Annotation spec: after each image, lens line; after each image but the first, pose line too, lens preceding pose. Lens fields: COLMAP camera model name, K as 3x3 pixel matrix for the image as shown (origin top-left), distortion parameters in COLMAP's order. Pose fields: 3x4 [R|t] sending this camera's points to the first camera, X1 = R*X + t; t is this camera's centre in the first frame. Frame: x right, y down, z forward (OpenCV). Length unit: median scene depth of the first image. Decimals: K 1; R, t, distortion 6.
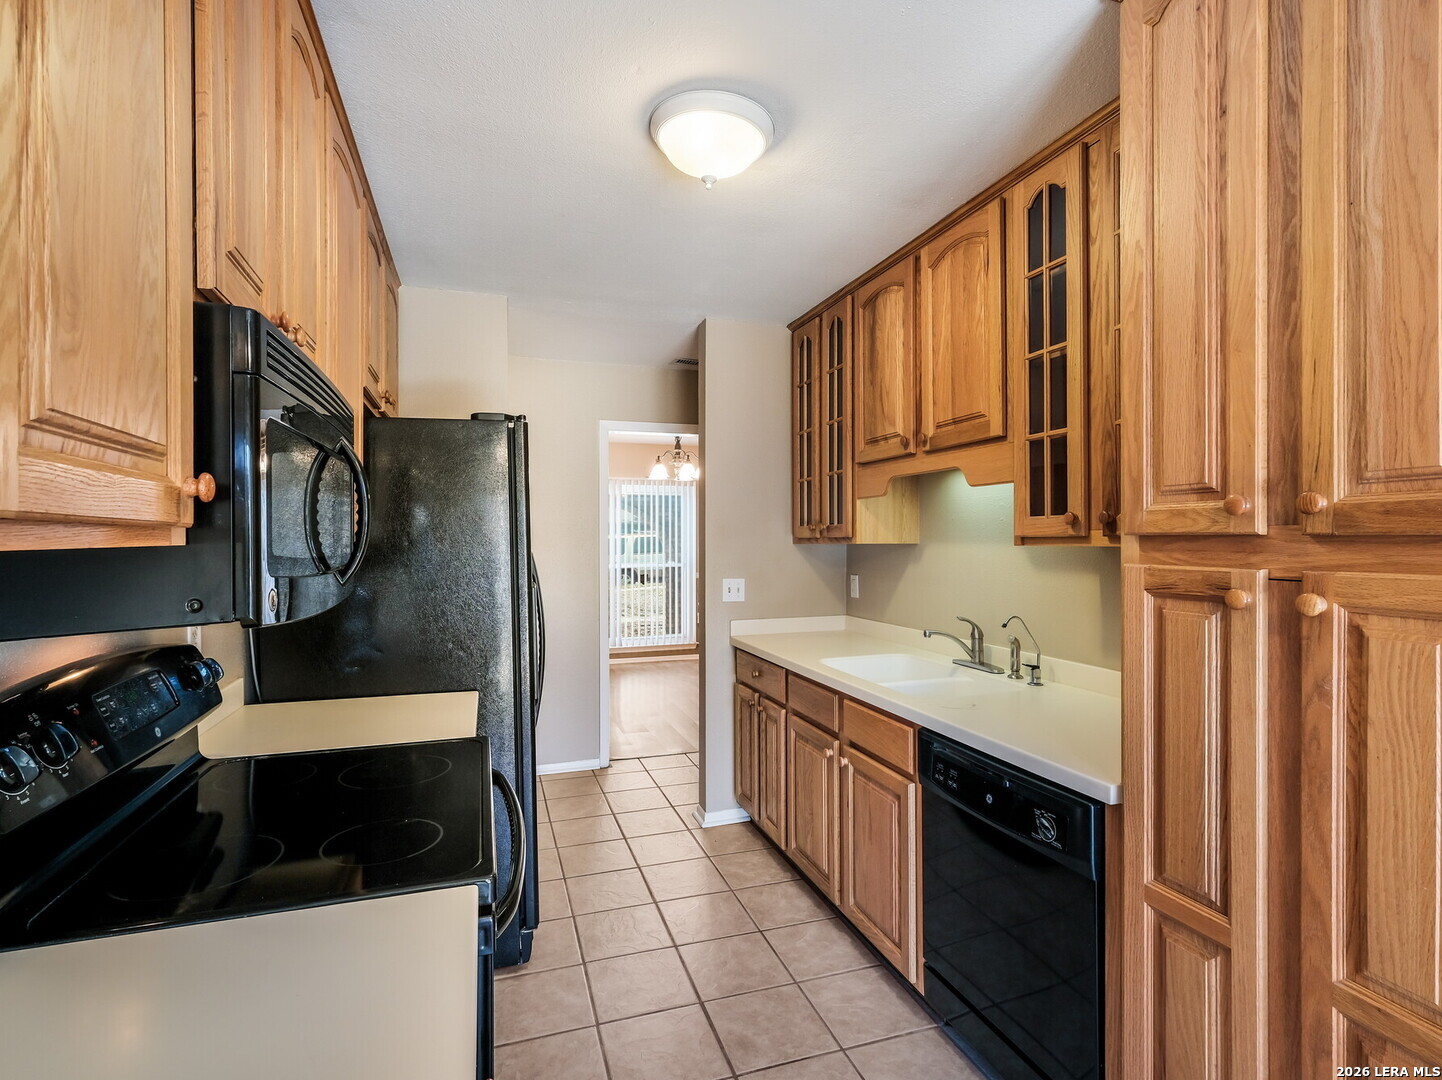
lens RADIAL K [[715.4, 0, 728.5], [0, 715.4, 539.9], [0, 0, 1]] dist [0.009359, -0.001372]
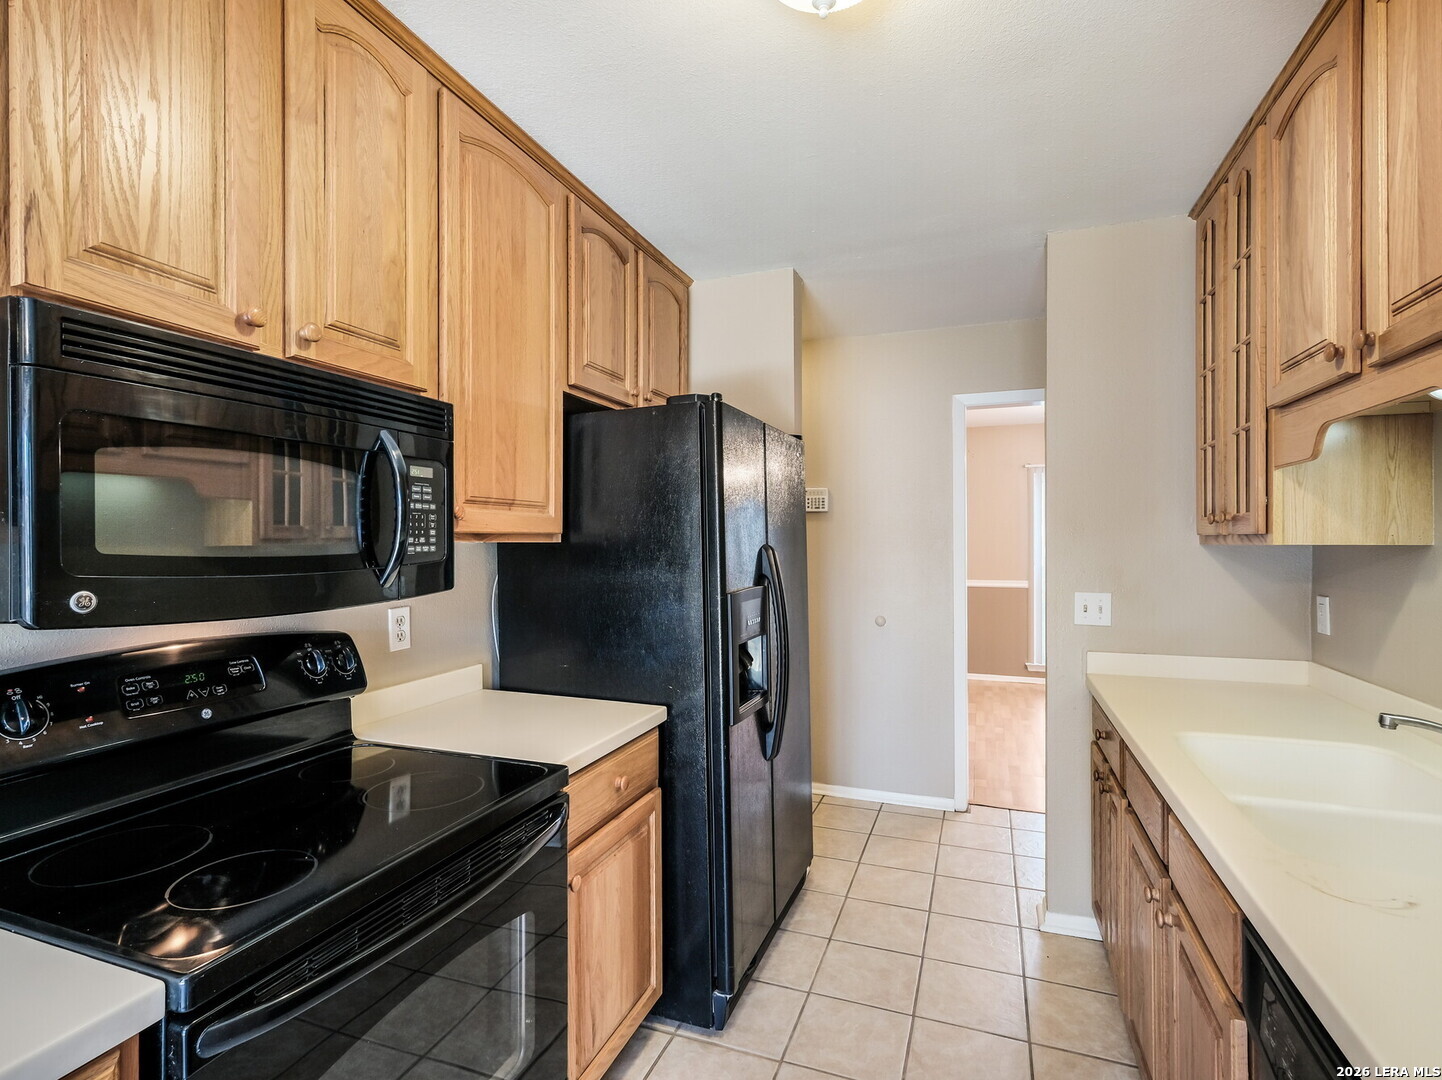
lens RADIAL K [[715.4, 0, 718.1], [0, 715.4, 538.7], [0, 0, 1]] dist [0.009359, -0.001372]
pose [[0.777219, -0.000014, -0.629230, 0.203515], [-0.000051, 1.000000, -0.000085, 0.000677], [0.629230, 0.000099, 0.777219, 0.263405]]
